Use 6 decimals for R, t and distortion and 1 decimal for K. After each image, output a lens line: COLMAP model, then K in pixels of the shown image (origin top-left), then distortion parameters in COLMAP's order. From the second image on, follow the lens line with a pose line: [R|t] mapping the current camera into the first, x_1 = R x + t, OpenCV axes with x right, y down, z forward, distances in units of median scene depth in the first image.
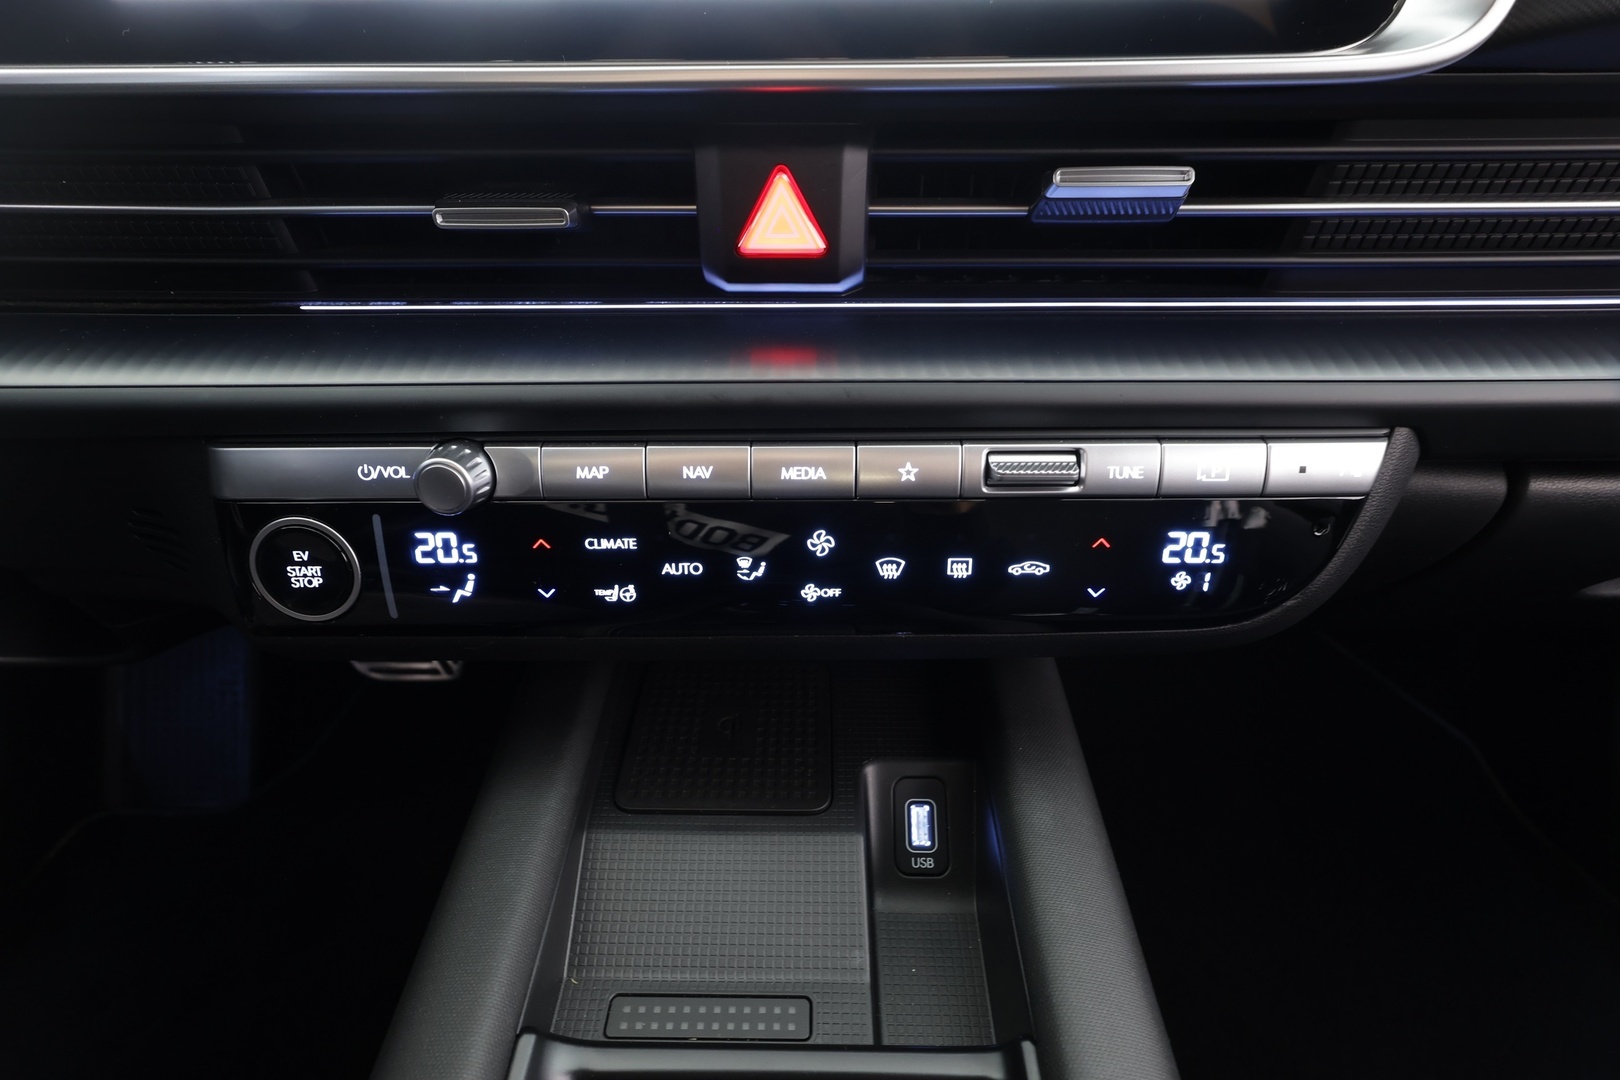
lens RADIAL K [[747.4, 0, 810.0], [0, 747.4, 540.0], [0, 0, 1]] dist [-0.001608, -0.000151]
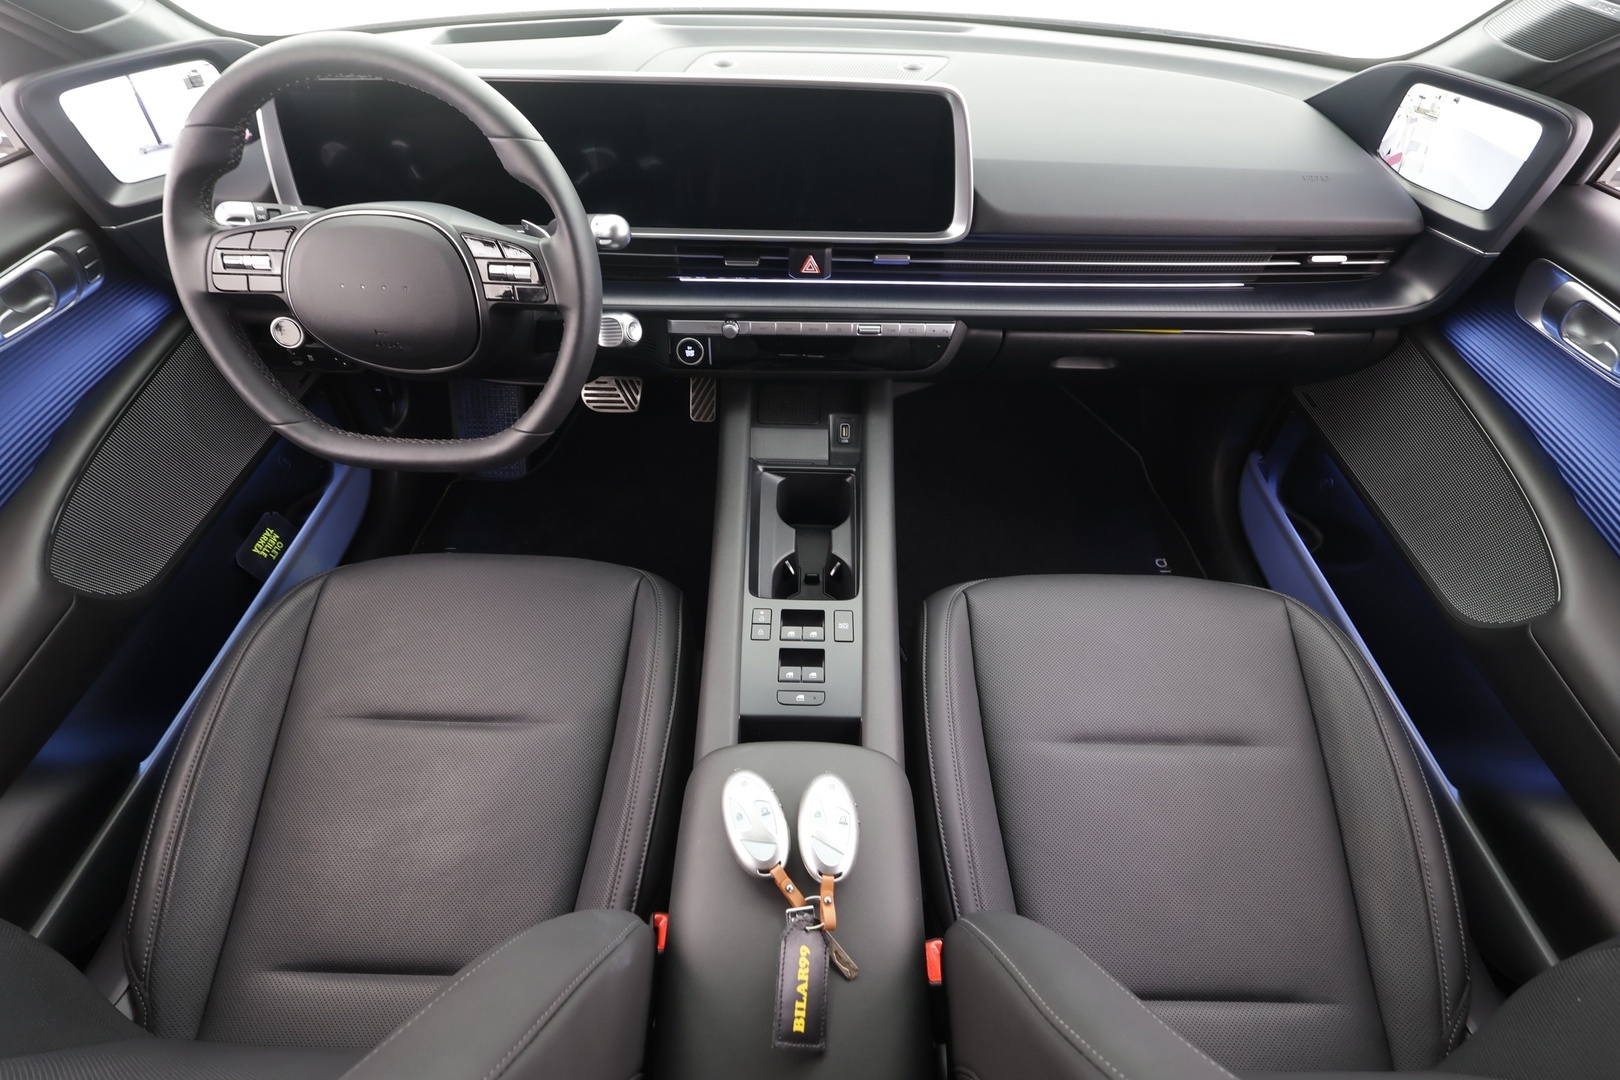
lens RADIAL K [[747.4, 0, 810.0], [0, 747.4, 540.0], [0, 0, 1]] dist [-0.001608, -0.000151]
pose [[0.999770, 0.013657, 0.016550, -0.082047], [-0.017451, 0.966309, 0.256793, -0.024419], [-0.012486, -0.257023, 0.966325, -3.172196]]
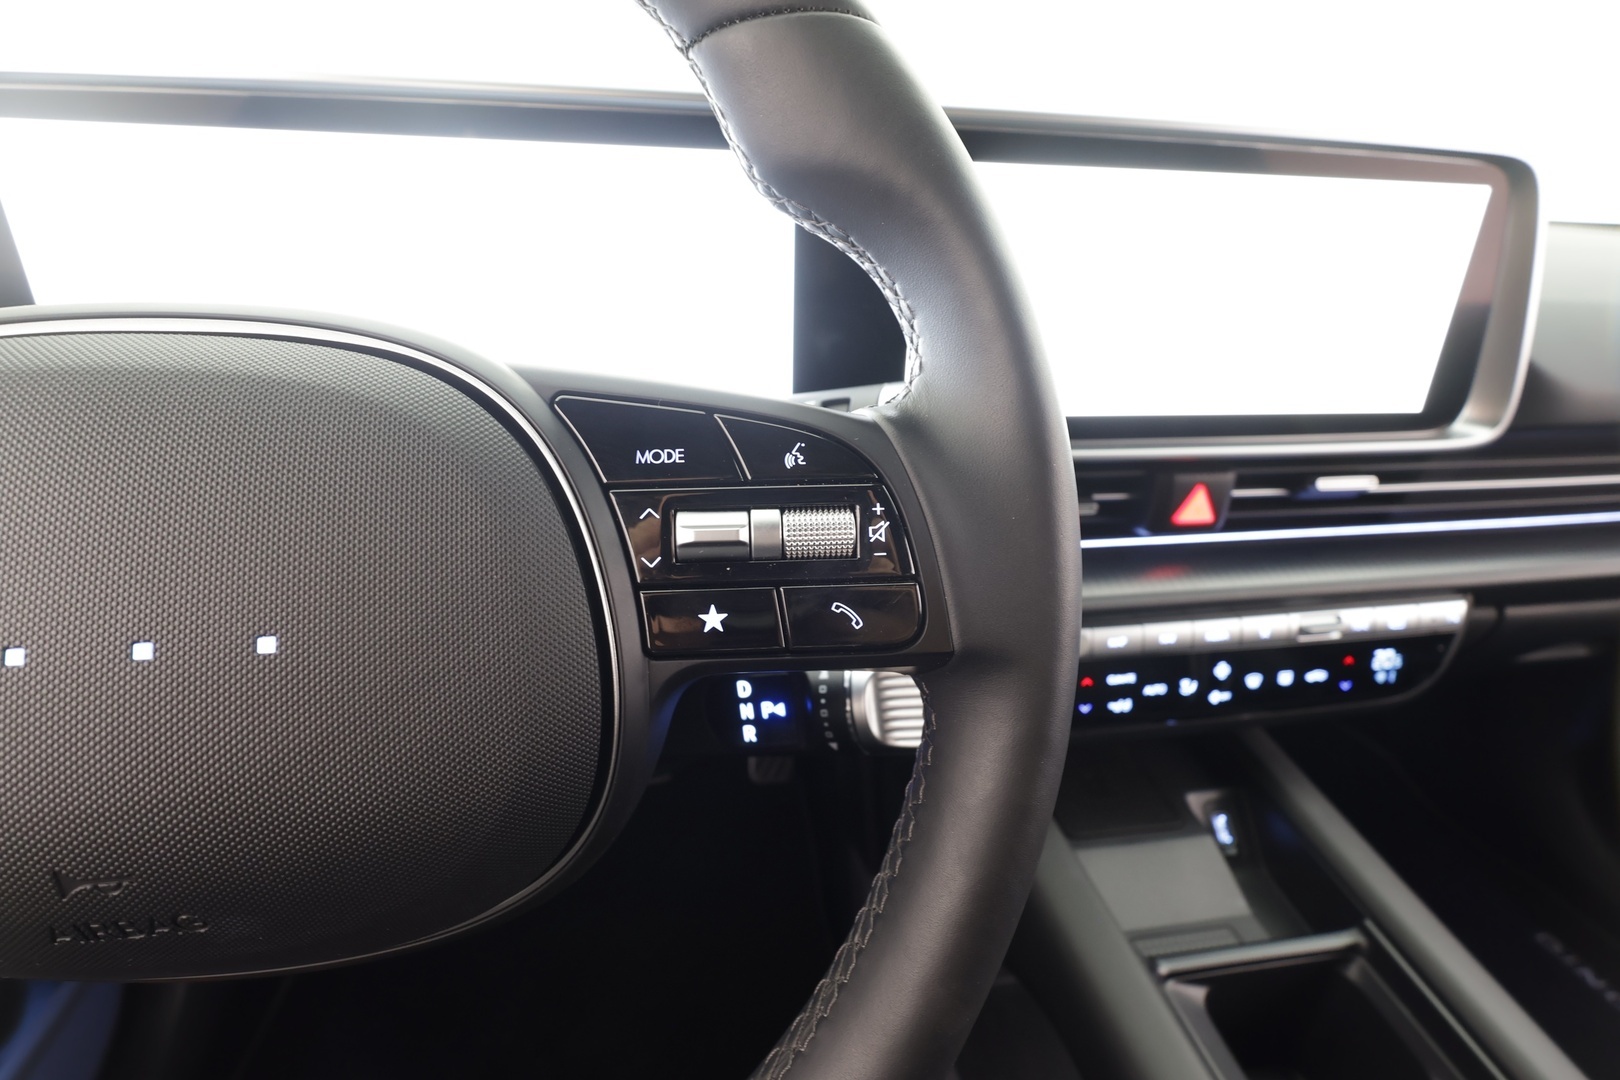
lens RADIAL K [[747.4, 0, 810.0], [0, 747.4, 540.0], [0, 0, 1]] dist [-0.001608, -0.000151]
pose [[0.981963, -0.040027, 0.184789, -1.334216], [0.059232, 0.993262, -0.099607, -0.195488], [-0.179557, 0.108756, 0.977717, -0.690402]]
